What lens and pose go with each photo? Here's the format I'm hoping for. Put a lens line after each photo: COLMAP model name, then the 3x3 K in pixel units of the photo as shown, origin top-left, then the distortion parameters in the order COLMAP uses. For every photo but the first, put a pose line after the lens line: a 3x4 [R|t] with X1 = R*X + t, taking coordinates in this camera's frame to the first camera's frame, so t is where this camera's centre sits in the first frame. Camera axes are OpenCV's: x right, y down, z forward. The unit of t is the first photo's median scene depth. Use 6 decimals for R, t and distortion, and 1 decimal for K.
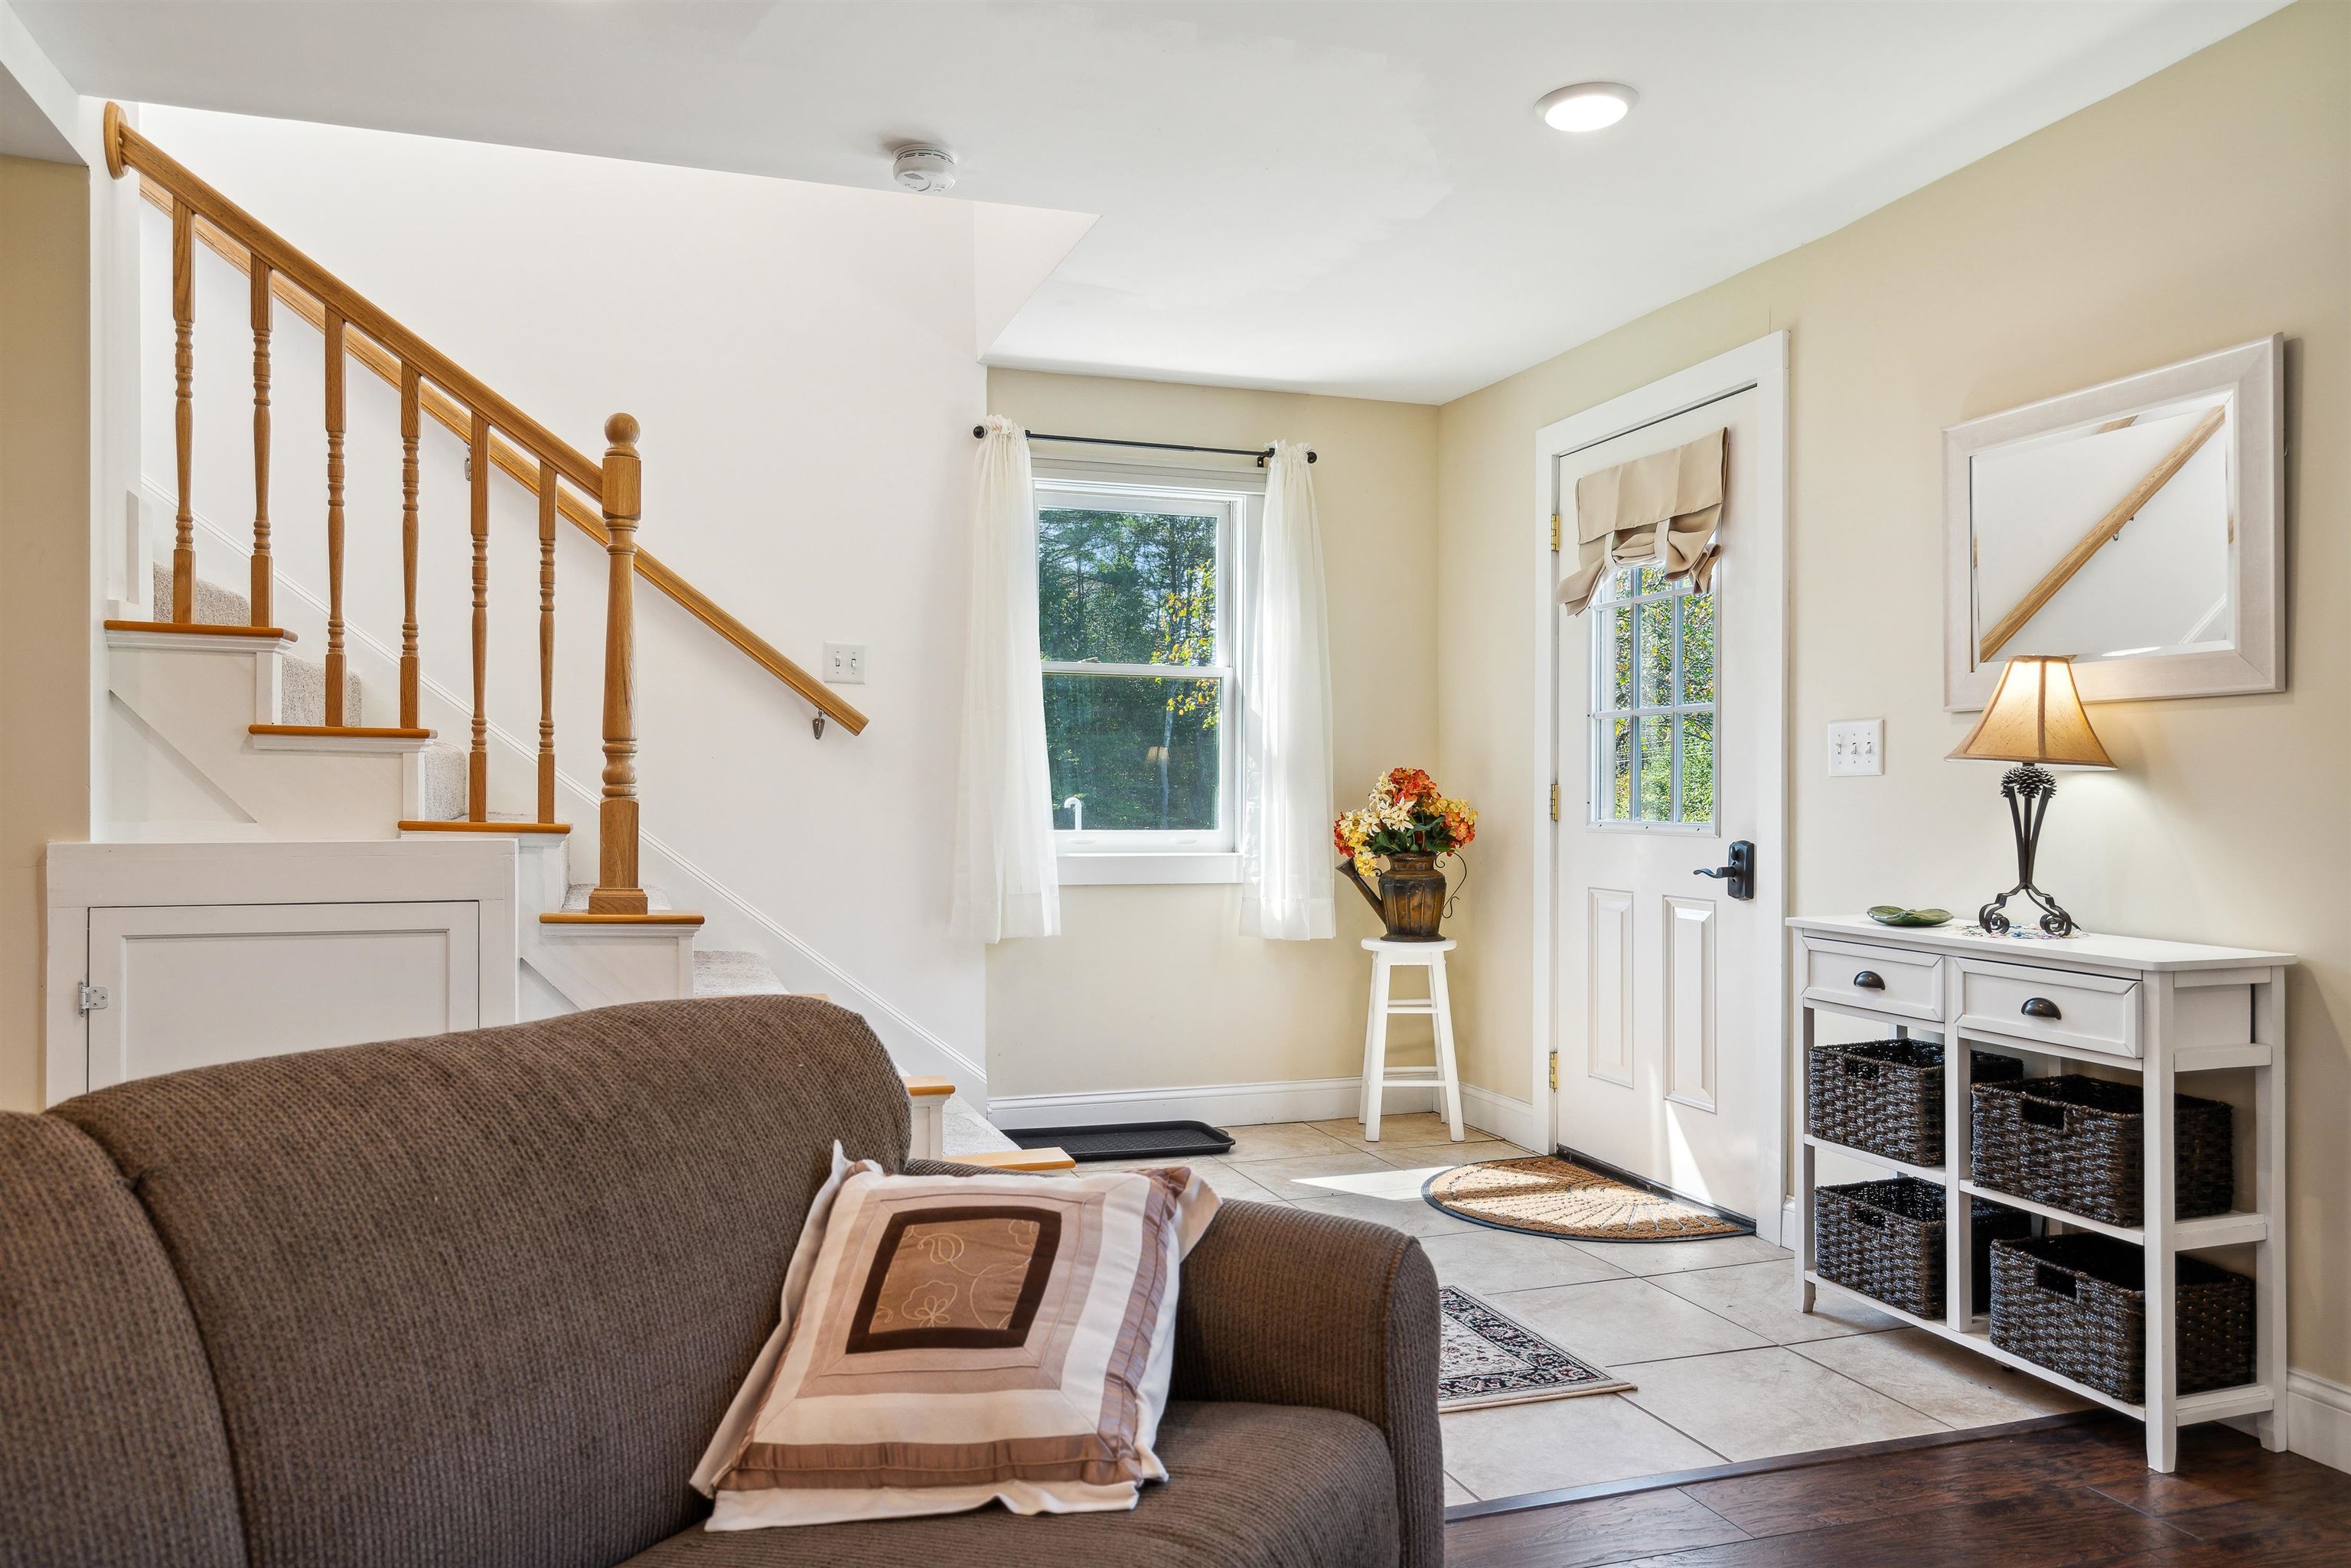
lens RADIAL K [[1632.0, 0, 1178.7], [0, 1632.0, 804.4], [0, 0, 1]] dist [0.014168, 0.003892]
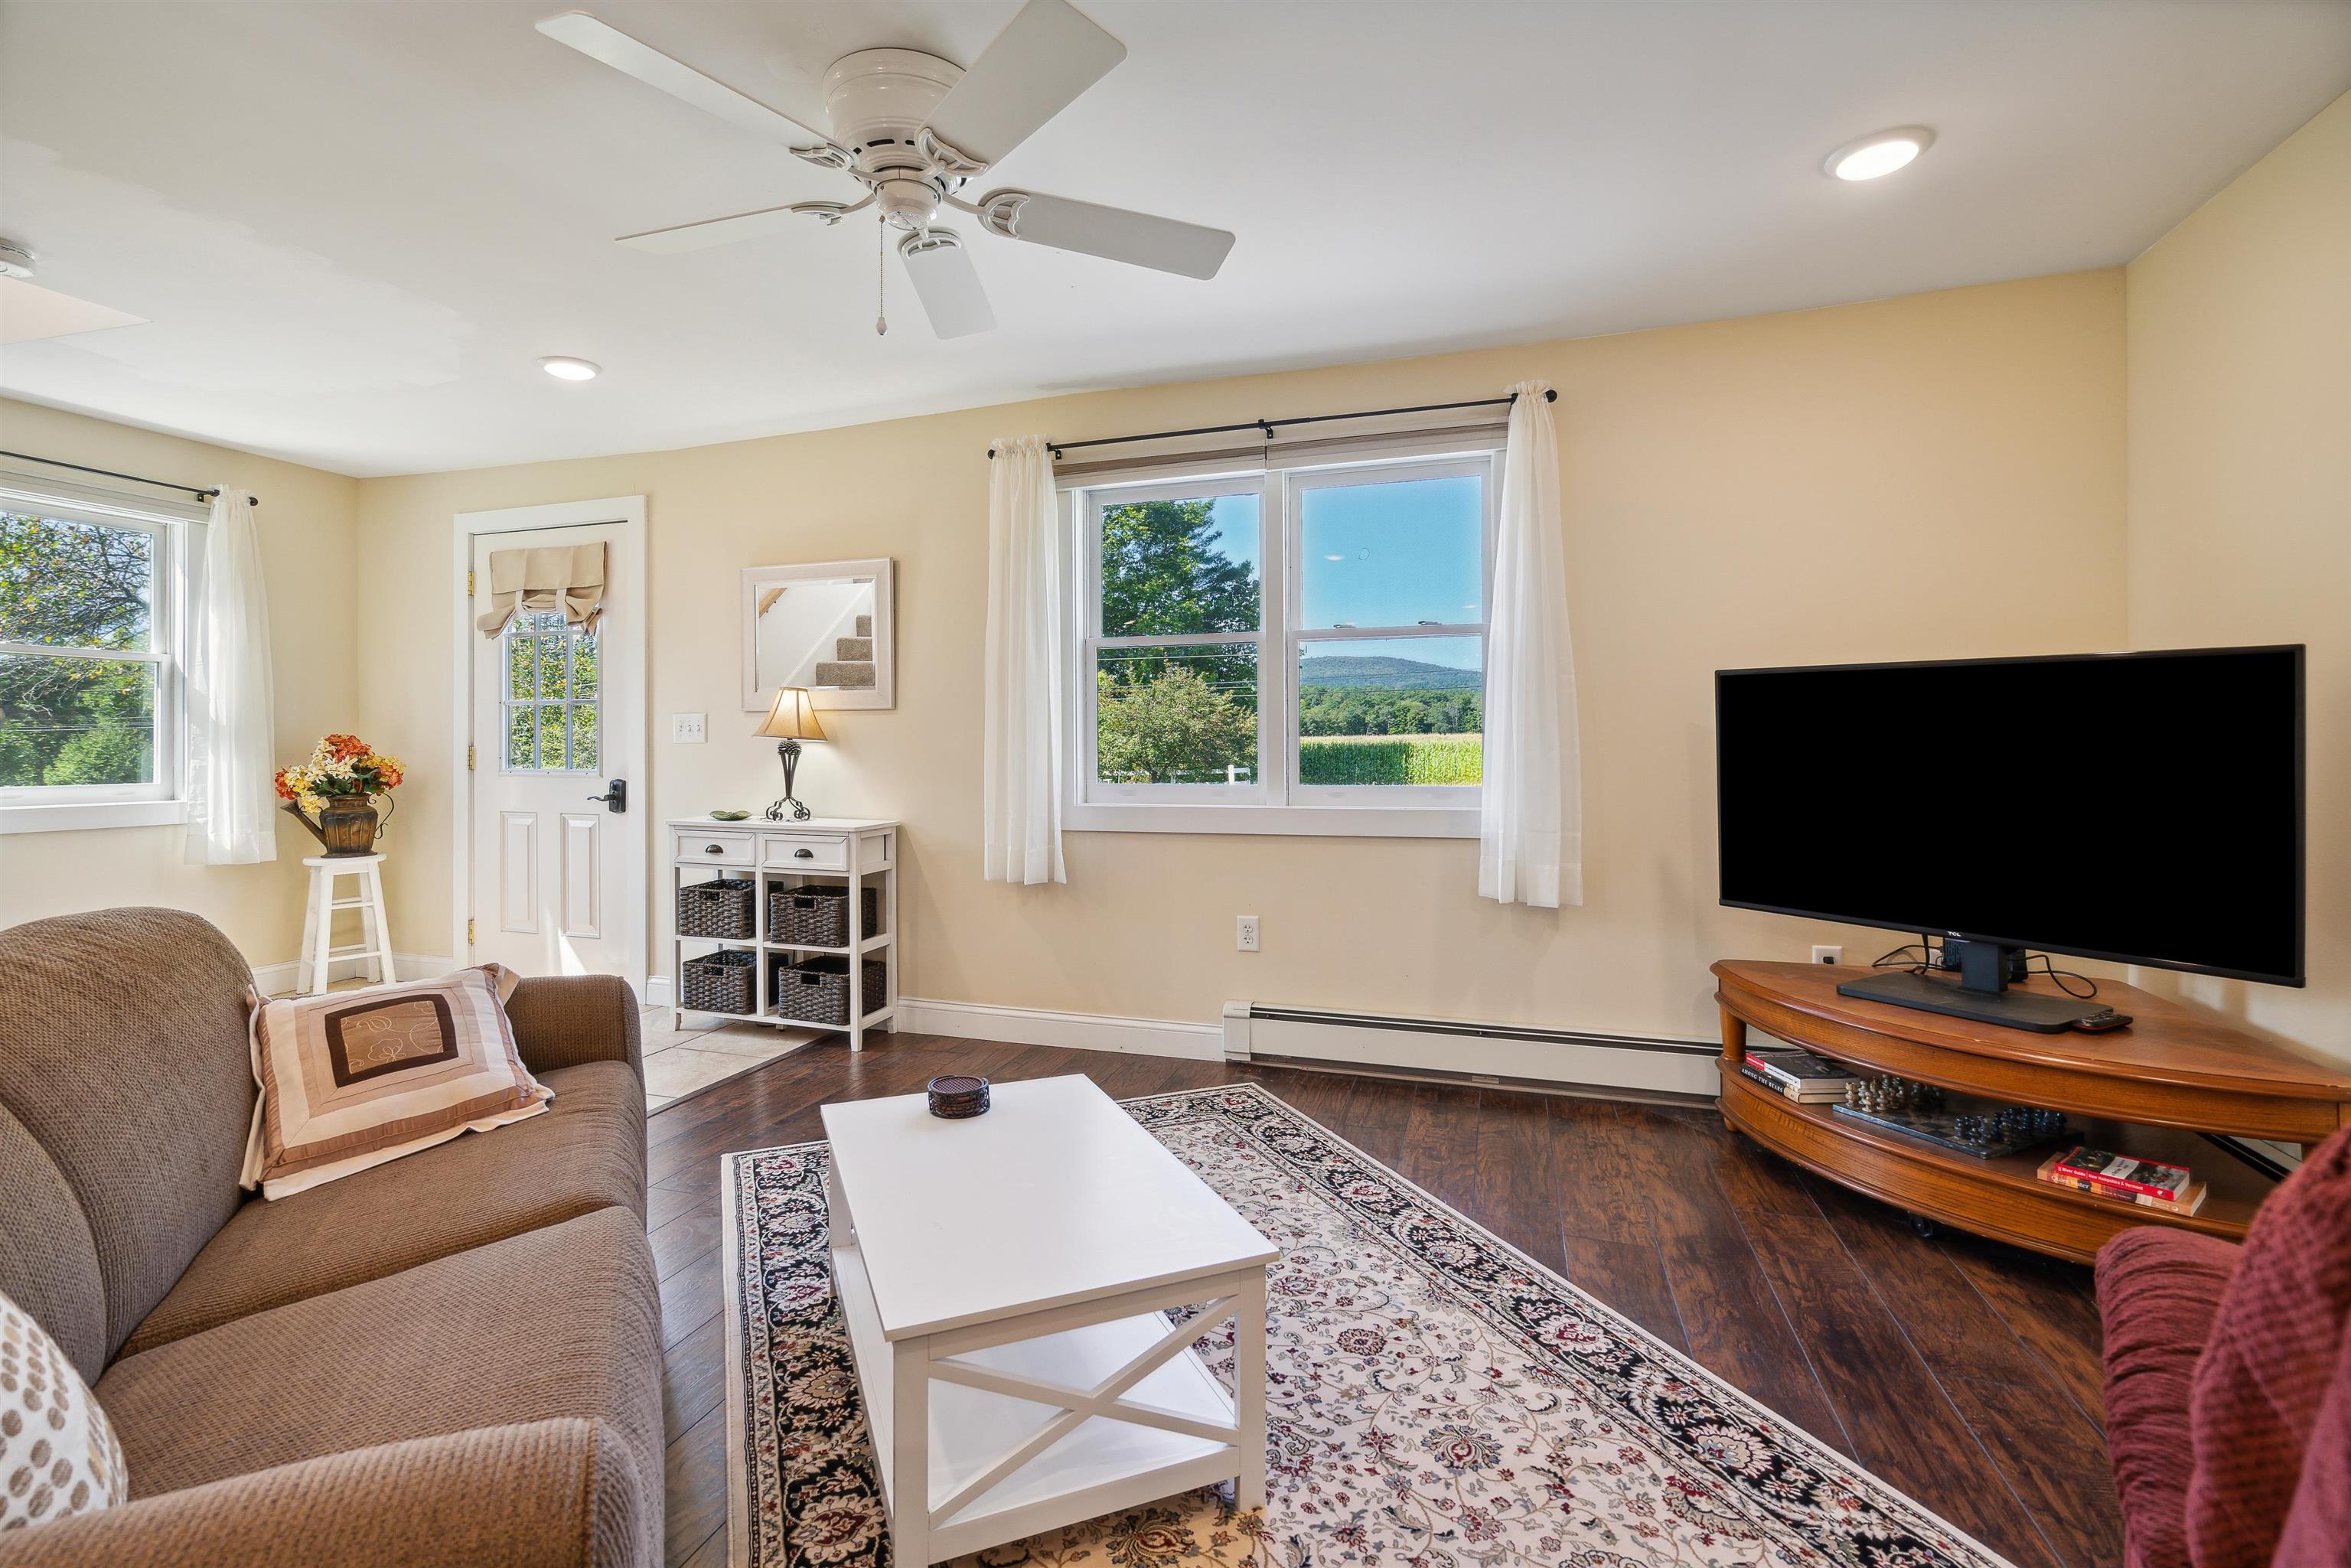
lens RADIAL K [[1080.6, 0, 1144.8], [0, 1080.6, 737.3], [0, 0, 1]] dist [0.002108, 0.000524]
pose [[0.611954, 0.000252, 0.790894, -0.268156], [0.007813, 0.999949, -0.006364, -0.012870], [-0.790855, 0.010074, 0.611921, -0.184601]]
